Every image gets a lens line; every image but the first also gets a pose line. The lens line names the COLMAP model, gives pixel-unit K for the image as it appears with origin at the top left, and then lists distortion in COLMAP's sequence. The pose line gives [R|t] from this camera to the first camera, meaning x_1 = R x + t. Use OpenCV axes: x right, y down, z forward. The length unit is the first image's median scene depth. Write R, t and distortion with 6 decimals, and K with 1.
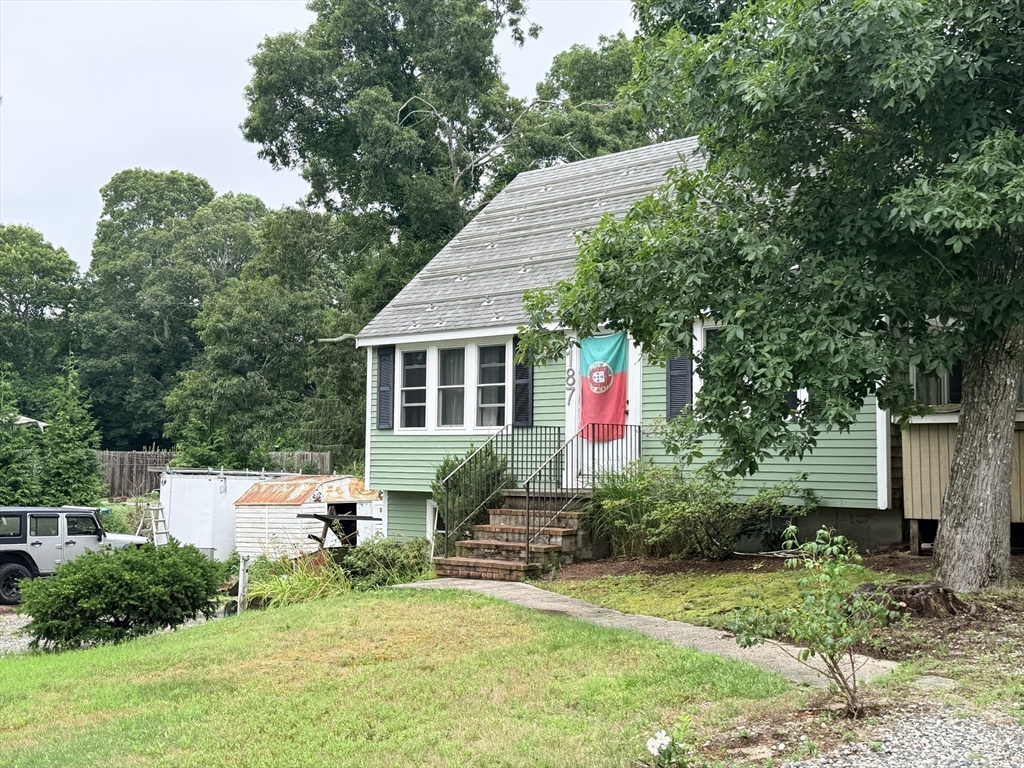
lens RADIAL K [[1210.0, 0, 512.0], [0, 1210.0, 384.0], [0, 0, 1]] dist [0.223957, -0.507265]
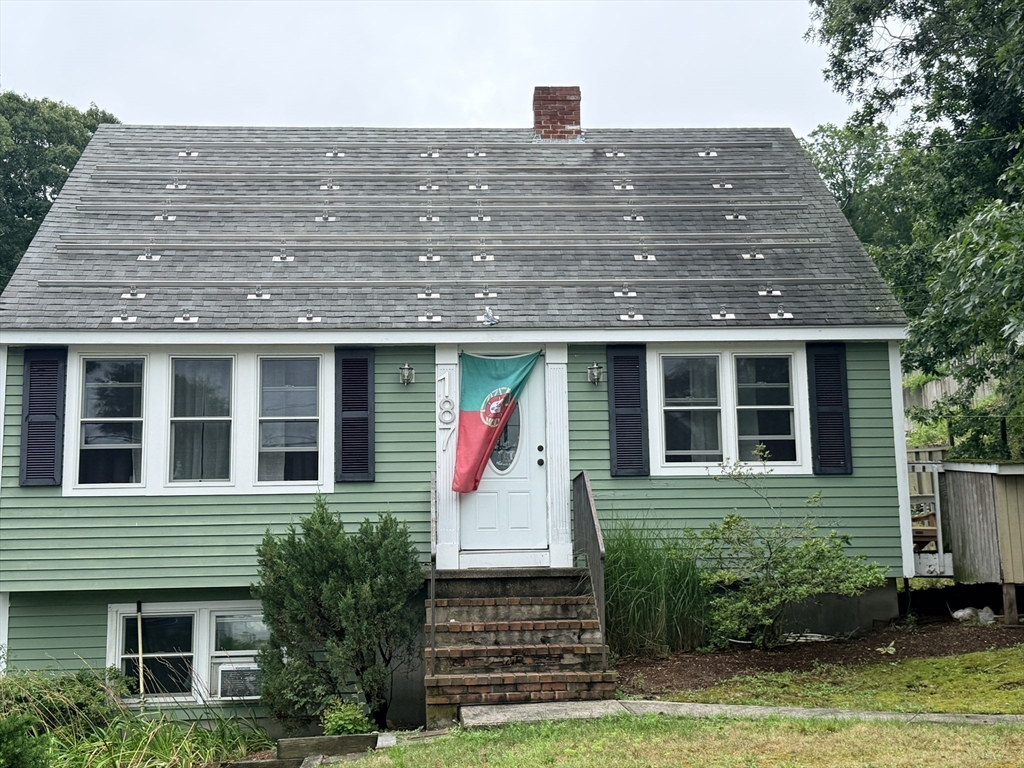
lens RADIAL K [[1336.5, 0, 512.0], [0, 1336.5, 384.0], [0, 0, 1]] dist [0.187368, 0.001271]
pose [[0.698132, 0.074137, 0.712120, -0.487232], [-0.024263, 0.996503, -0.079956, 0.040304], [-0.715558, 0.038542, 0.697490, 0.419050]]
